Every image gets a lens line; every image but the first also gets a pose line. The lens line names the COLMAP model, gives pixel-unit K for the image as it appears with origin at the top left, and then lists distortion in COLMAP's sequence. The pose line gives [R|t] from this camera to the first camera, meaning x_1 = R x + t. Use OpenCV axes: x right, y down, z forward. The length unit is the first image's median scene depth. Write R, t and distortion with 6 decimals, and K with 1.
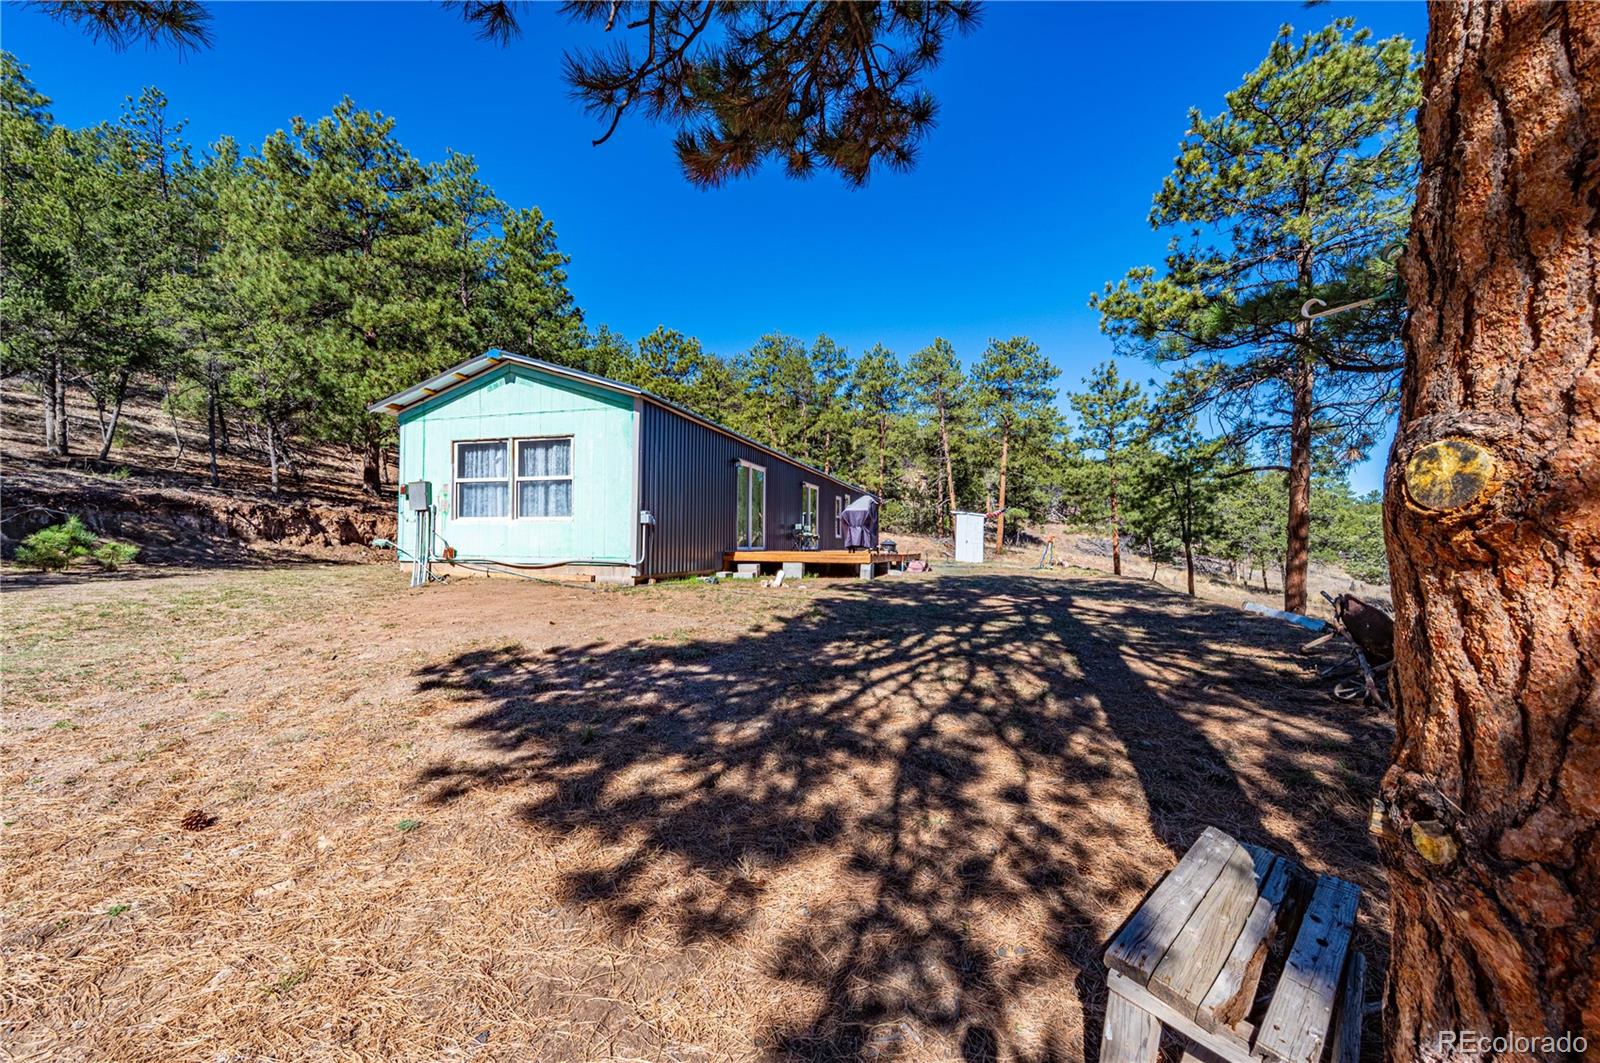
lens RADIAL K [[629.8, 0, 801.8], [0, 629.8, 536.9], [0, 0, 1]] dist [0.002200, -0.000080]
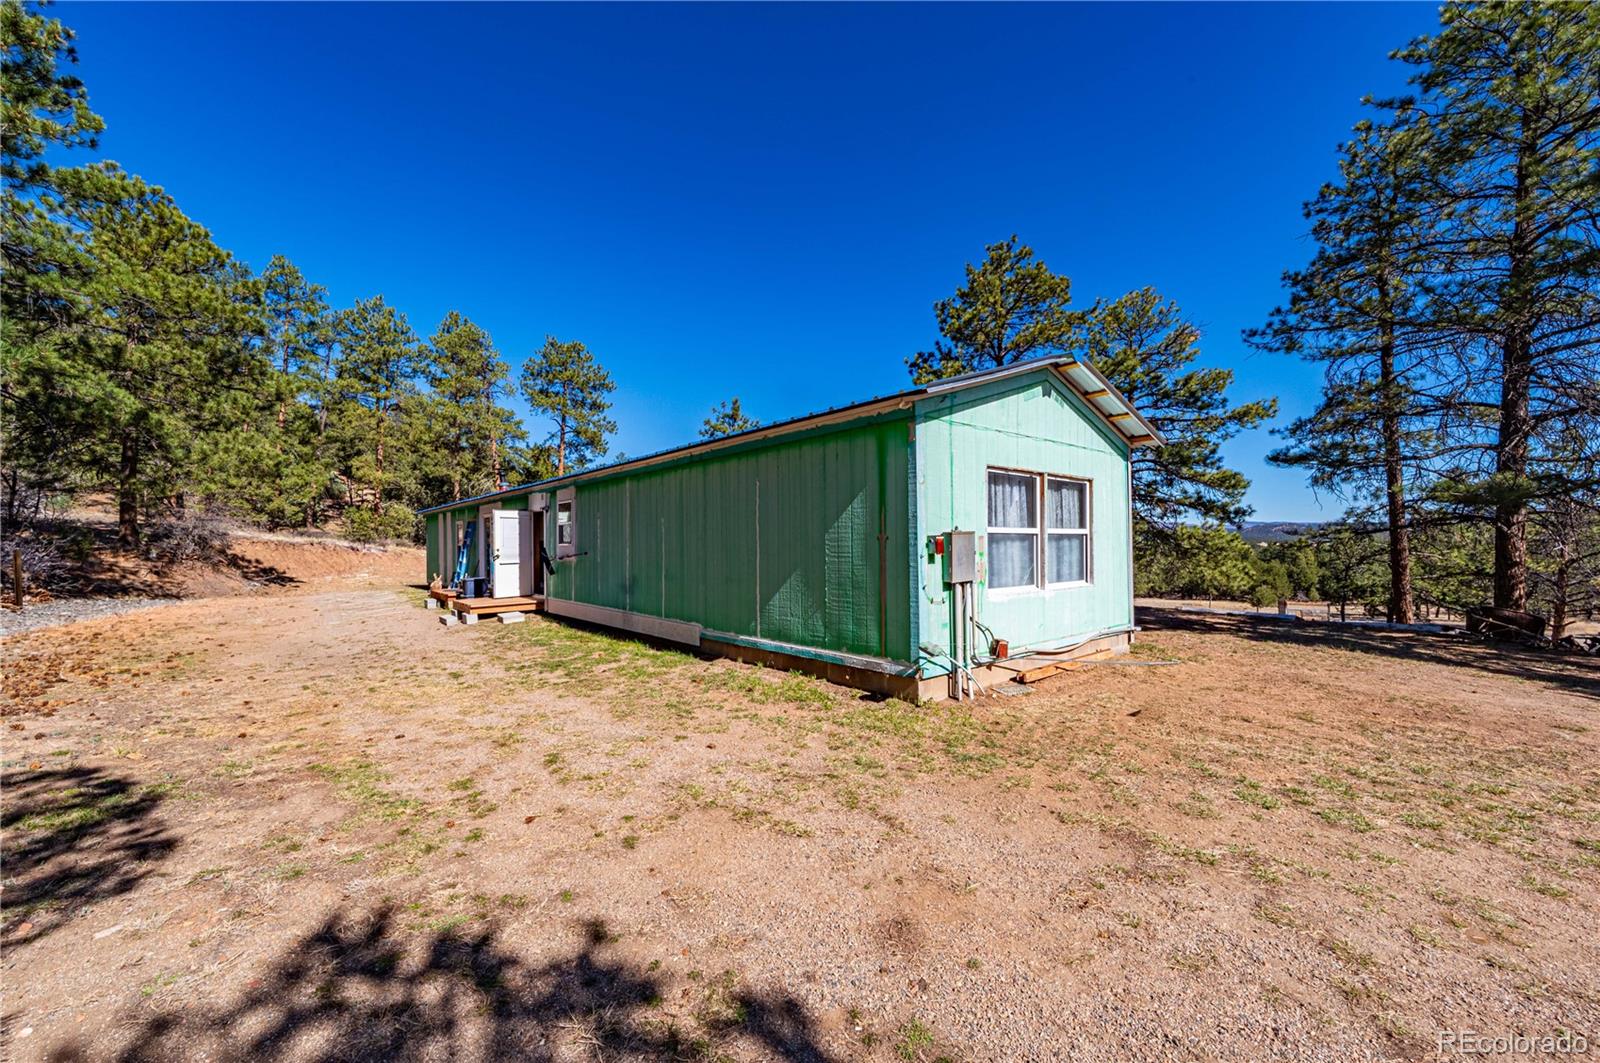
lens RADIAL K [[629.8, 0, 791.3], [0, 629.8, 538.0], [0, 0, 1]] dist [0.002200, -0.000080]
pose [[0.561009, 0.000035, 0.827810, -0.257002], [-0.000822, 1.000000, 0.000515, -0.017915], [-0.827809, -0.000970, 0.561009, 0.177941]]
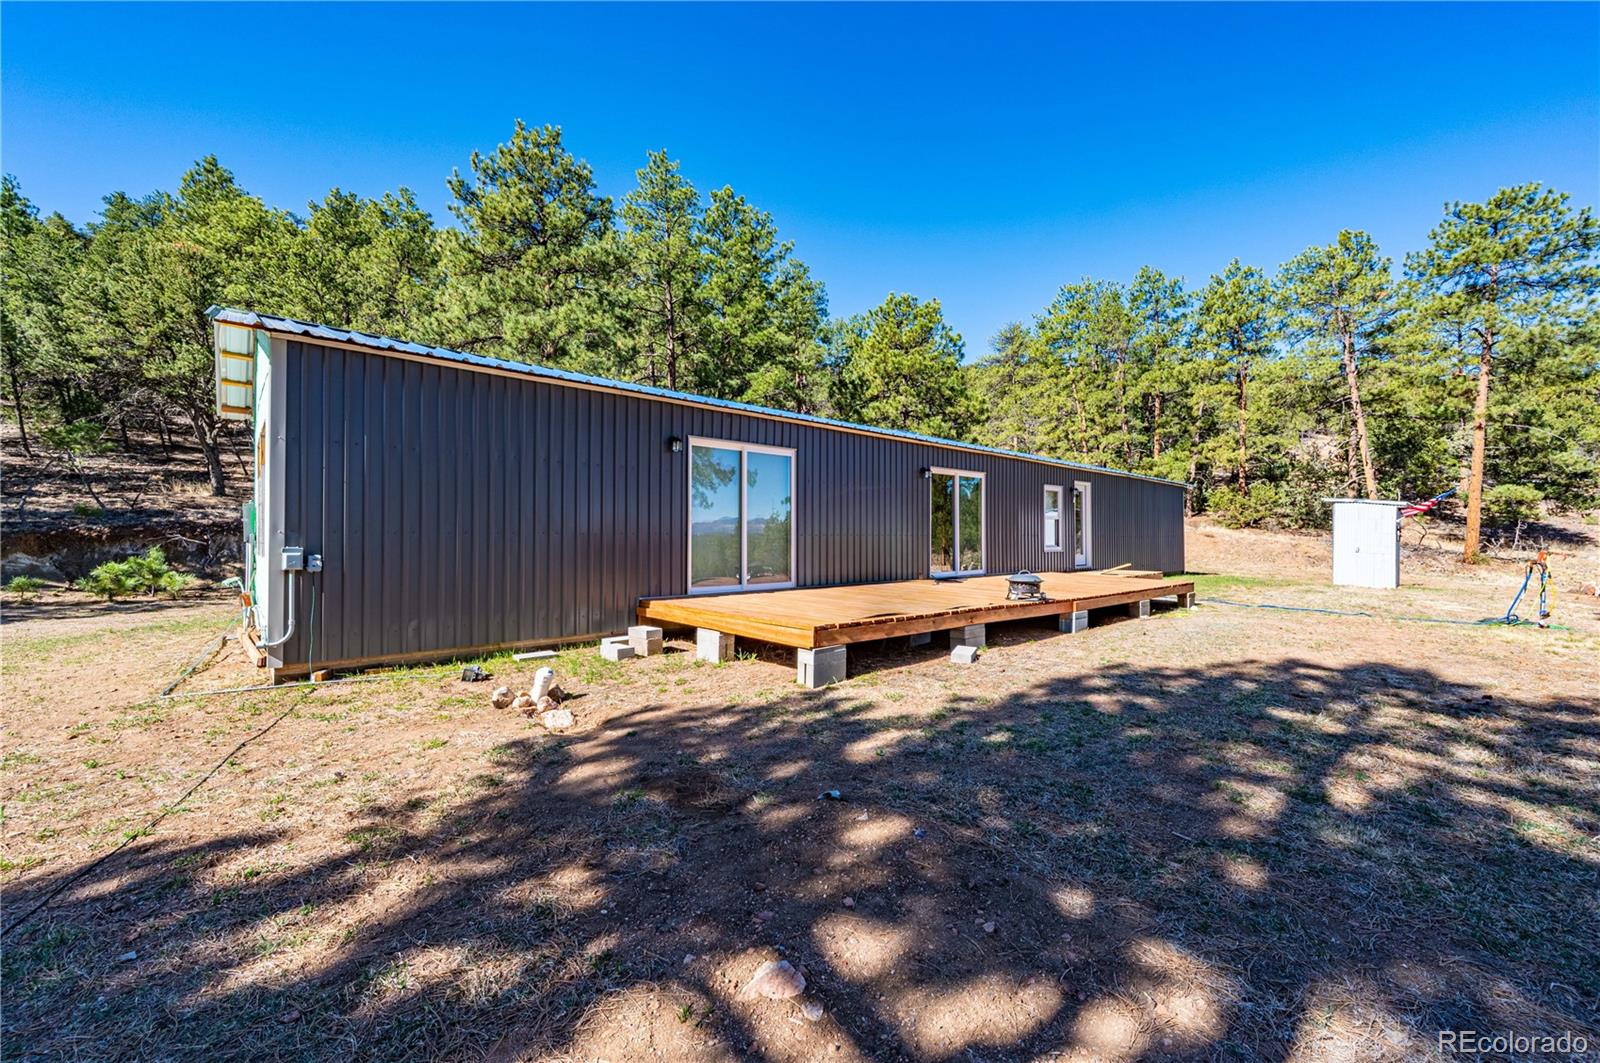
lens RADIAL K [[629.8, 0, 801.7], [0, 629.8, 537.5], [0, 0, 1]] dist [0.002200, -0.000080]
pose [[0.854120, -0.008259, -0.520010, 0.081555], [0.013624, 0.999886, 0.006497, -0.009136], [0.519897, -0.012633, 0.854136, 0.157461]]
